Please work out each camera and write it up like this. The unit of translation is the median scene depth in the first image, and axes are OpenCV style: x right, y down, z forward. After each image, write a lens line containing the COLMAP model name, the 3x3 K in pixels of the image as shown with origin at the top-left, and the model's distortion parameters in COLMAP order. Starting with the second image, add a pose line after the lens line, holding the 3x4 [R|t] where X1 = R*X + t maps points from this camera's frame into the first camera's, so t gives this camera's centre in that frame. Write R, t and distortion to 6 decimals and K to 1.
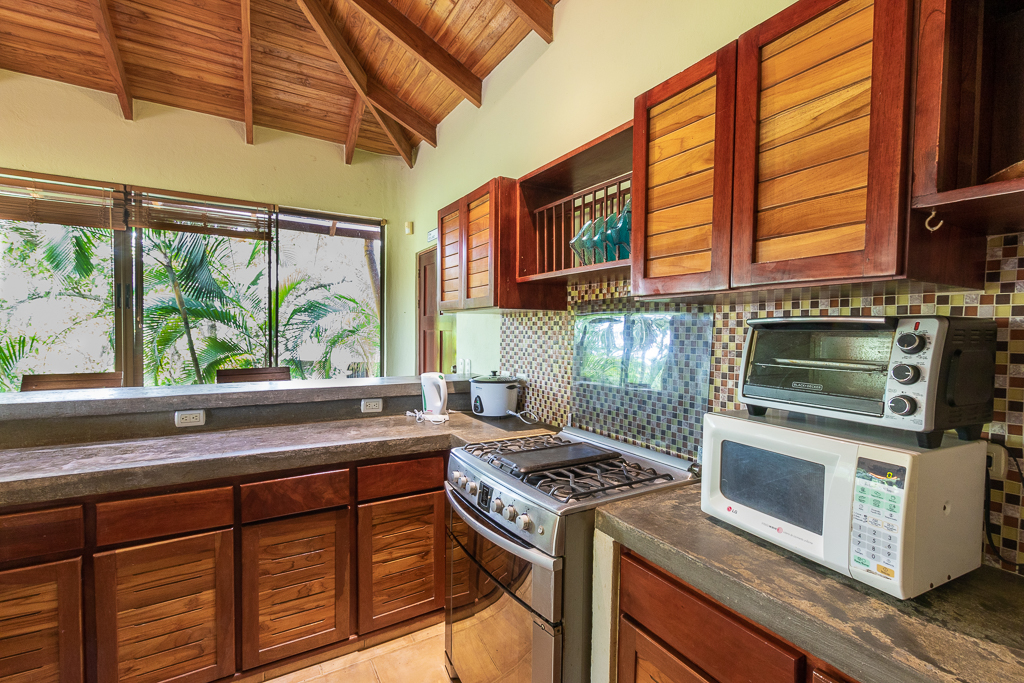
lens RADIAL K [[461.8, 0, 513.5], [0, 461.8, 348.3], [0, 0, 1]] dist [-0.017572, 0.000297]
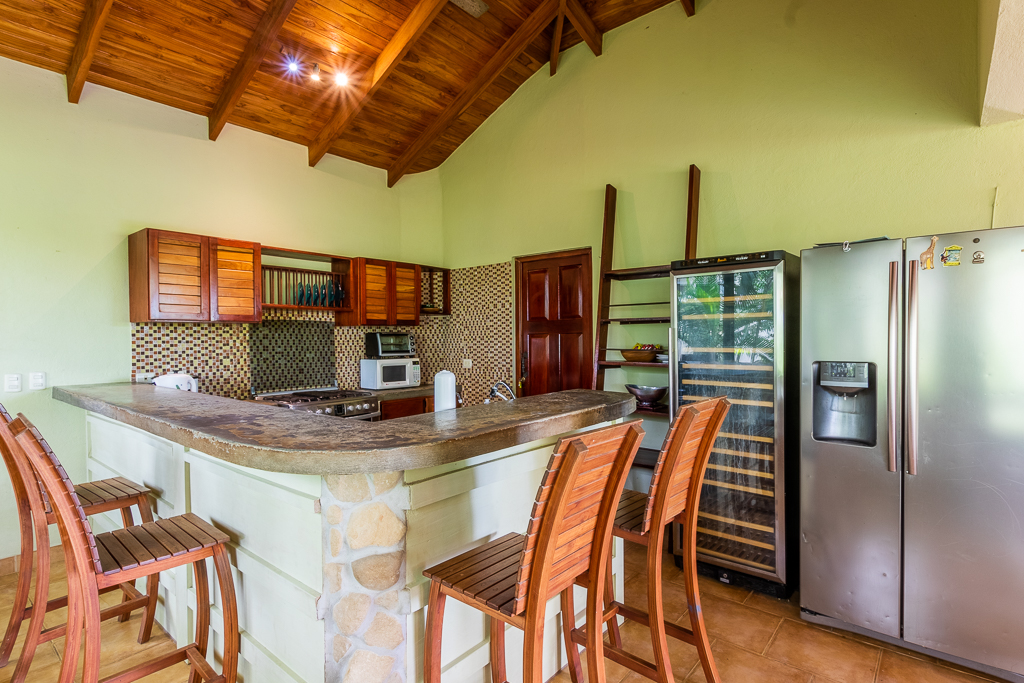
lens RADIAL K [[516.8, 0, 510.7], [0, 516.8, 340.5], [0, 0, 1]] dist [0.000172, 0.000014]
pose [[-0.330508, -0.015793, 0.943671, -1.827572], [0.036908, 0.998879, 0.029644, -0.042391], [-0.943081, 0.044627, -0.329555, 0.687919]]
